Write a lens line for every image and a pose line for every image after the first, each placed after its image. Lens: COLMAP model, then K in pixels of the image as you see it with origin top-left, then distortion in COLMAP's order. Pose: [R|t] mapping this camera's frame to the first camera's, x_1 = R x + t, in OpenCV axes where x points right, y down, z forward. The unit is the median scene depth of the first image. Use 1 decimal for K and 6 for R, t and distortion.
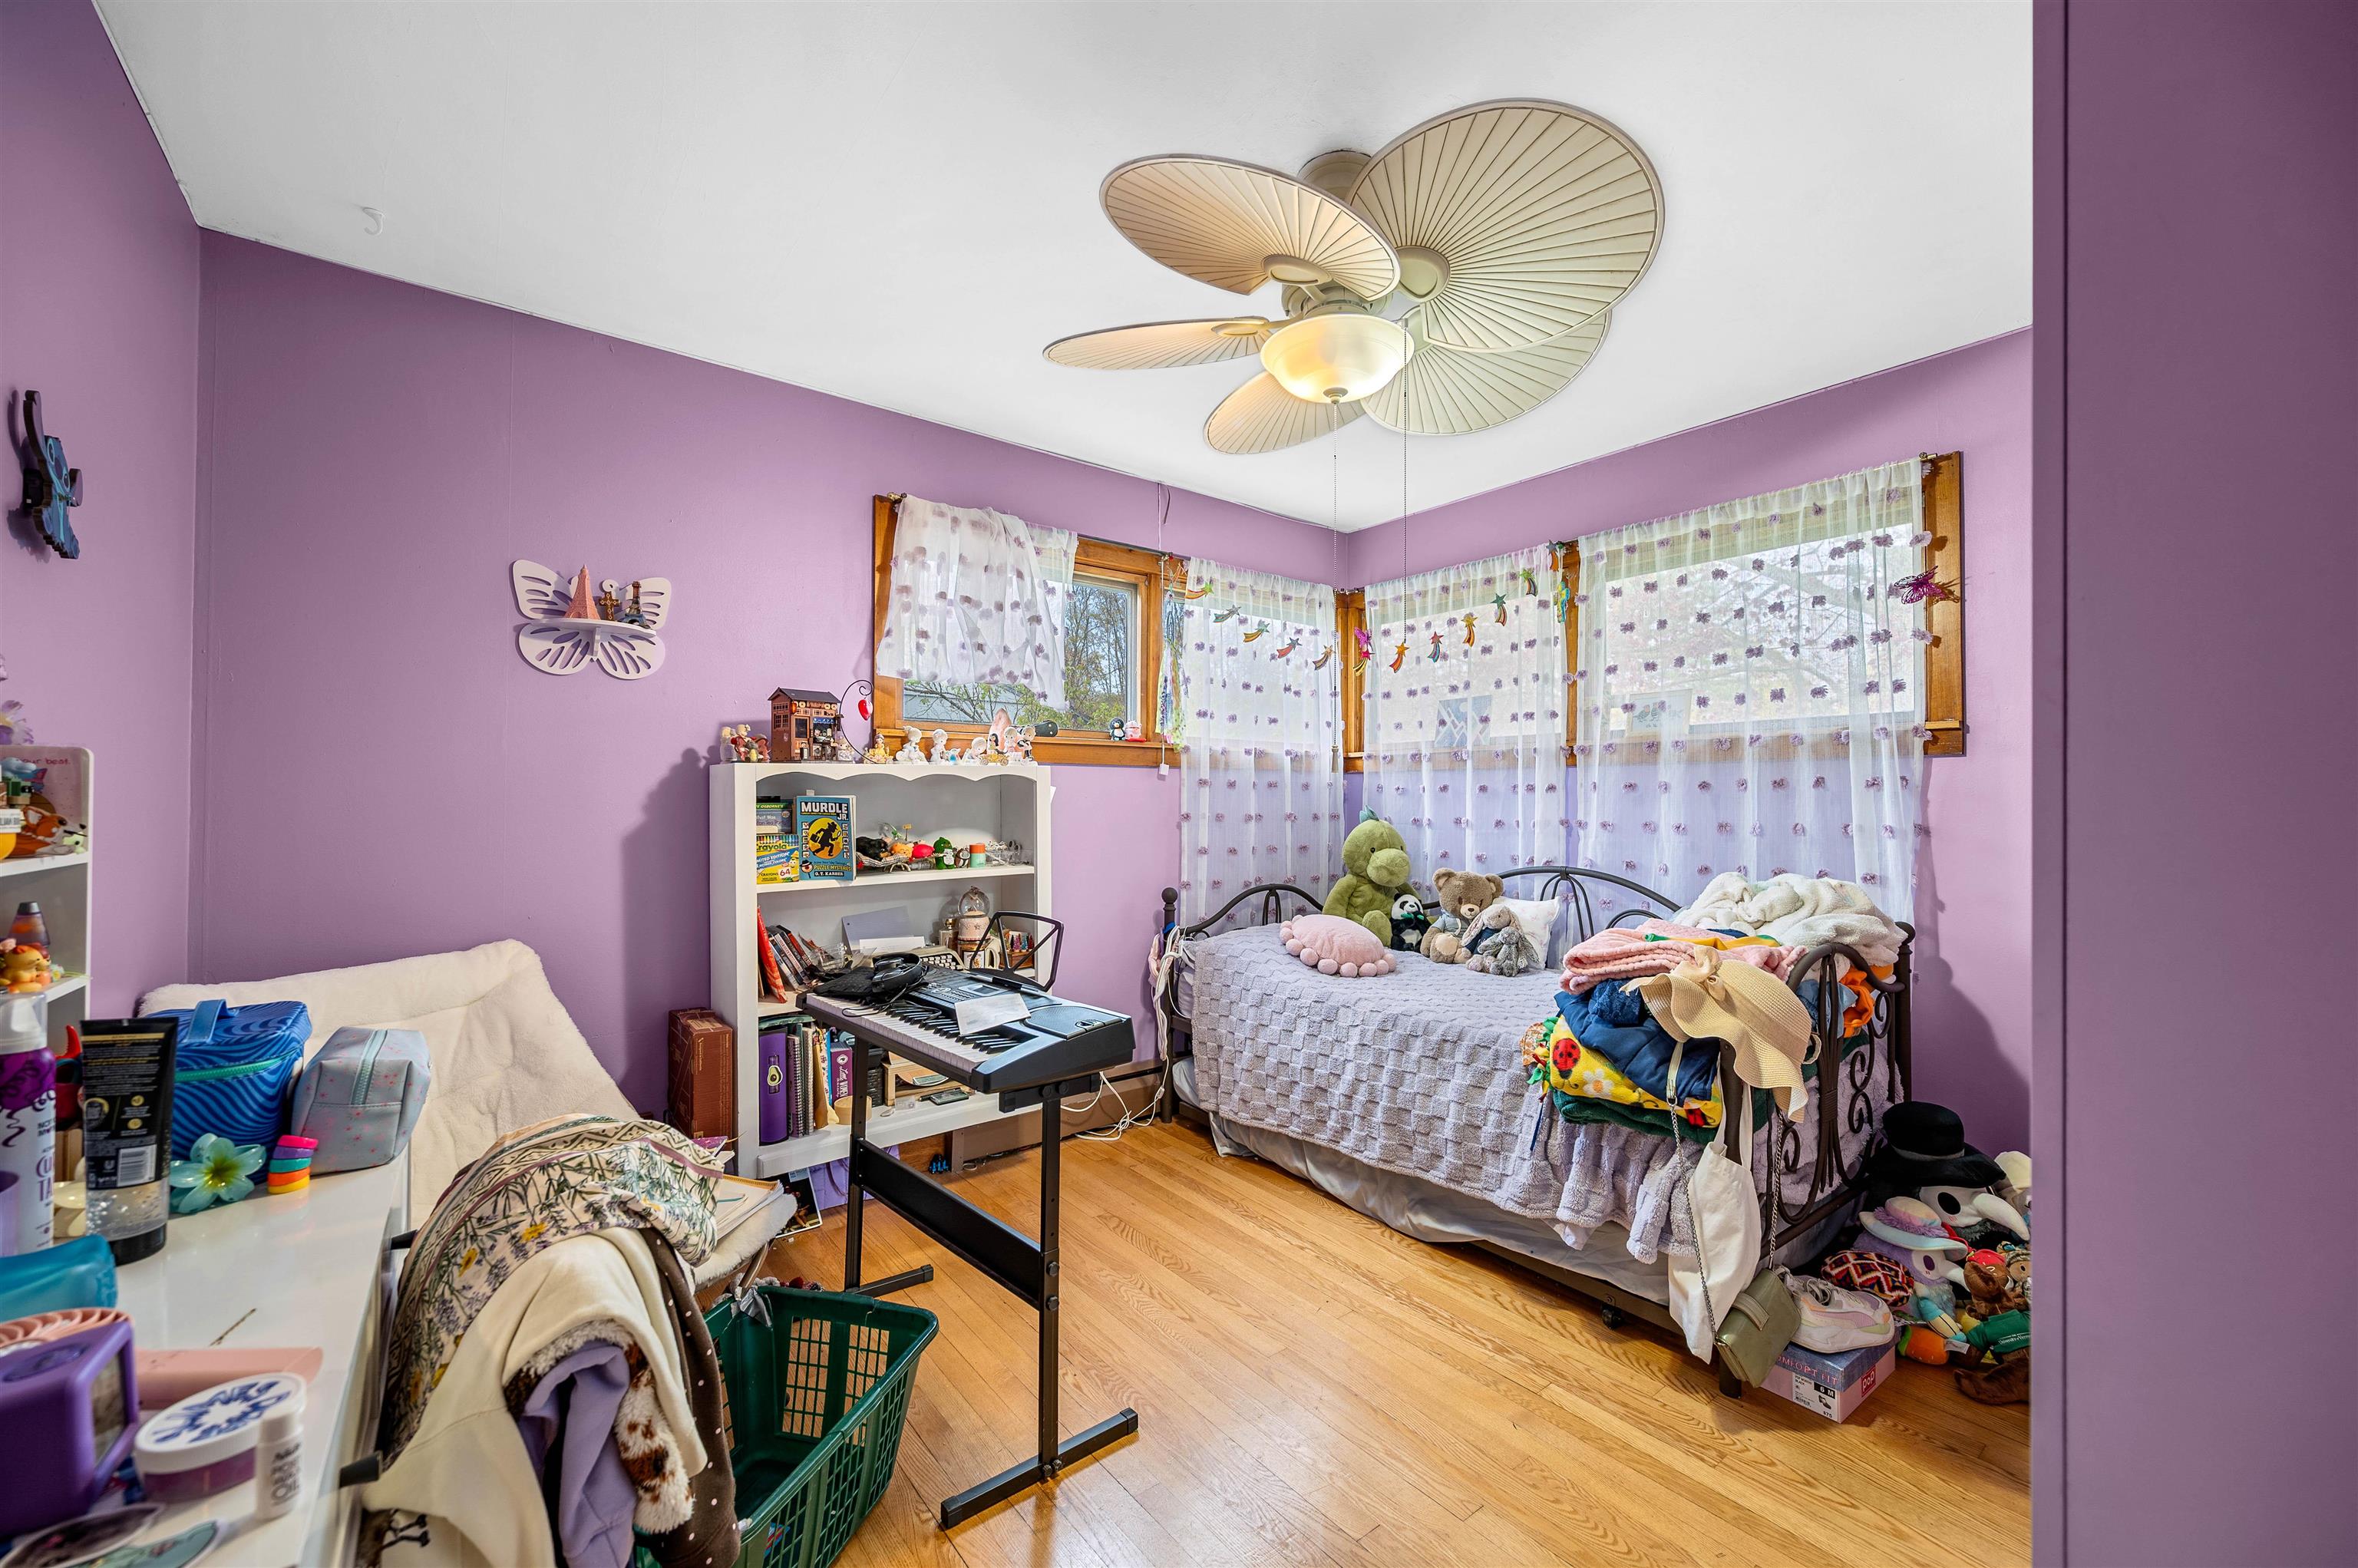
lens RADIAL K [[932.4, 0, 1179.0], [0, 932.4, 784.0], [0, 0, 1]] dist [0.000066, 0.000012]
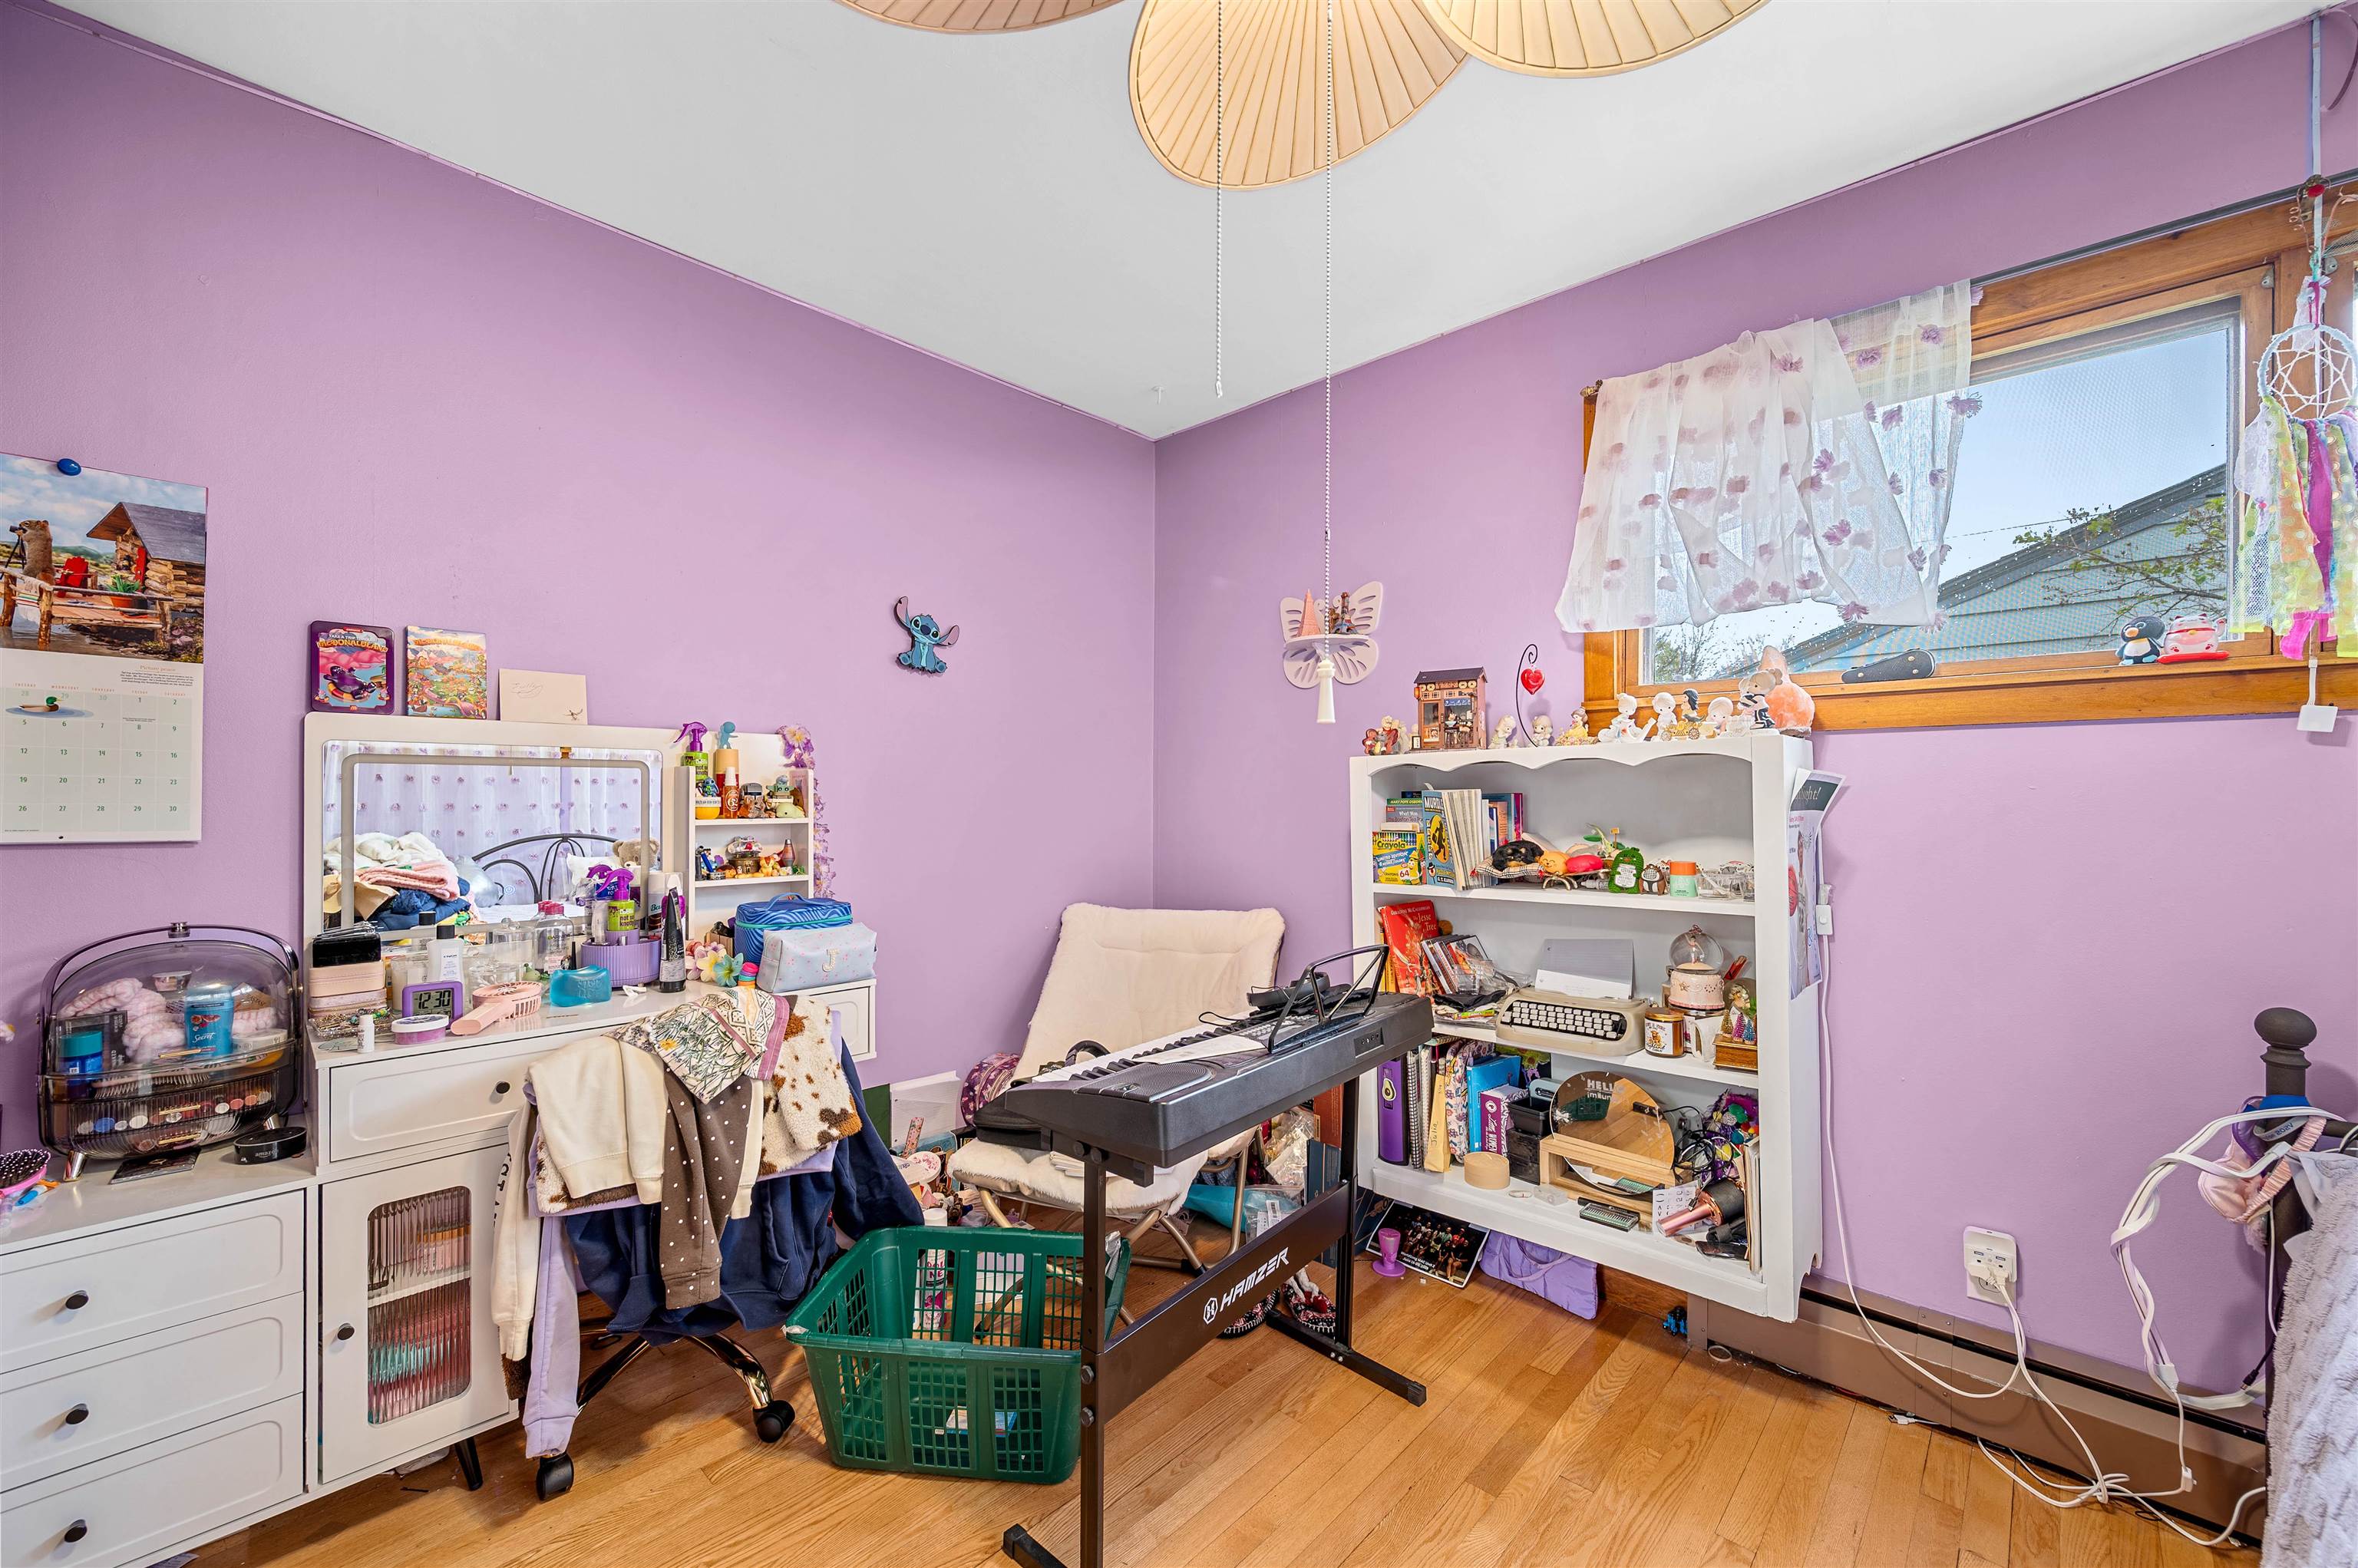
lens RADIAL K [[932.4, 0, 1179.0], [0, 932.4, 784.0], [0, 0, 1]] dist [0.000066, 0.000012]
pose [[0.141889, -0.015885, -0.989755, 0.408357], [0.015865, 0.999779, -0.013771, 0.014487], [0.989755, -0.013748, 0.142109, 0.589292]]
